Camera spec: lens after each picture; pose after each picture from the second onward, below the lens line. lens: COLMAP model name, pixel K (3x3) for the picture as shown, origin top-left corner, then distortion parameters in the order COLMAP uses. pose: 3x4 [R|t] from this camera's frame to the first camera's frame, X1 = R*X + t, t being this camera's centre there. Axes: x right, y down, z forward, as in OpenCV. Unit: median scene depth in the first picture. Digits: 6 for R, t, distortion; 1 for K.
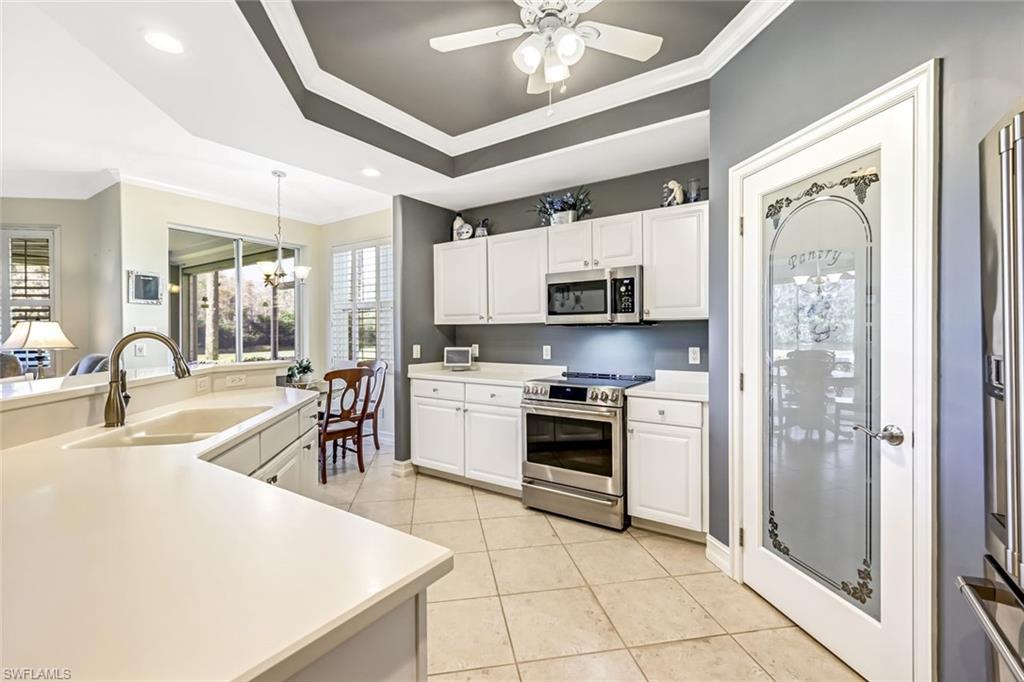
lens RADIAL K [[446.0, 0, 511.4], [0, 446.0, 334.6], [0, 0, 1]] dist [-0.000494, -0.000032]
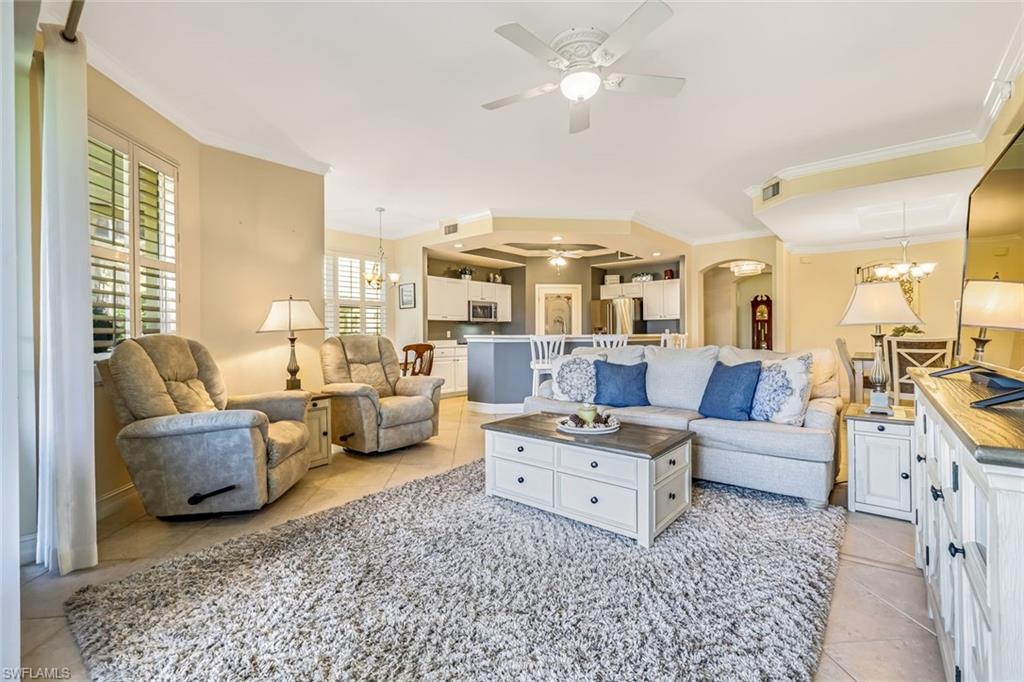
lens RADIAL K [[446.0, 0, 511.4], [0, 446.0, 334.6], [0, 0, 1]] dist [-0.000494, -0.000032]
pose [[0.092209, 0.003646, 0.995733, -3.891316], [0.011230, 0.999926, -0.004701, 0.104739], [-0.995676, 0.011616, 0.092161, 0.953632]]
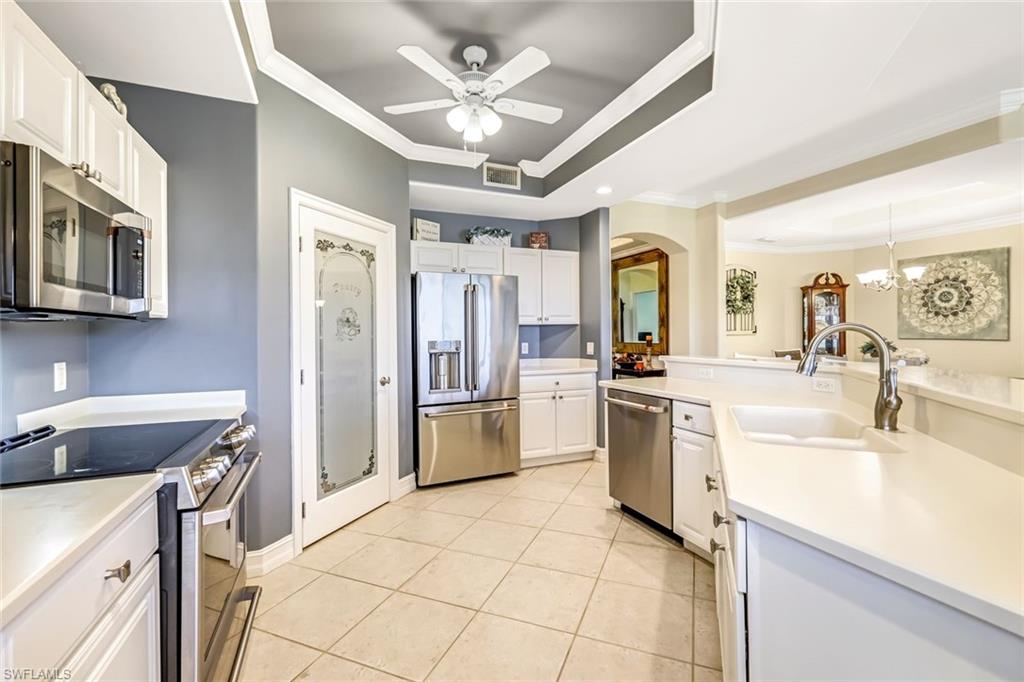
lens RADIAL K [[446.0, 0, 511.4], [0, 446.0, 334.6], [0, 0, 1]] dist [-0.000494, -0.000032]
pose [[-0.841312, 0.012010, 0.540416, -0.631986], [0.015496, 0.999878, 0.001902, 0.000465], [-0.540327, 0.009974, -0.841396, 1.836493]]
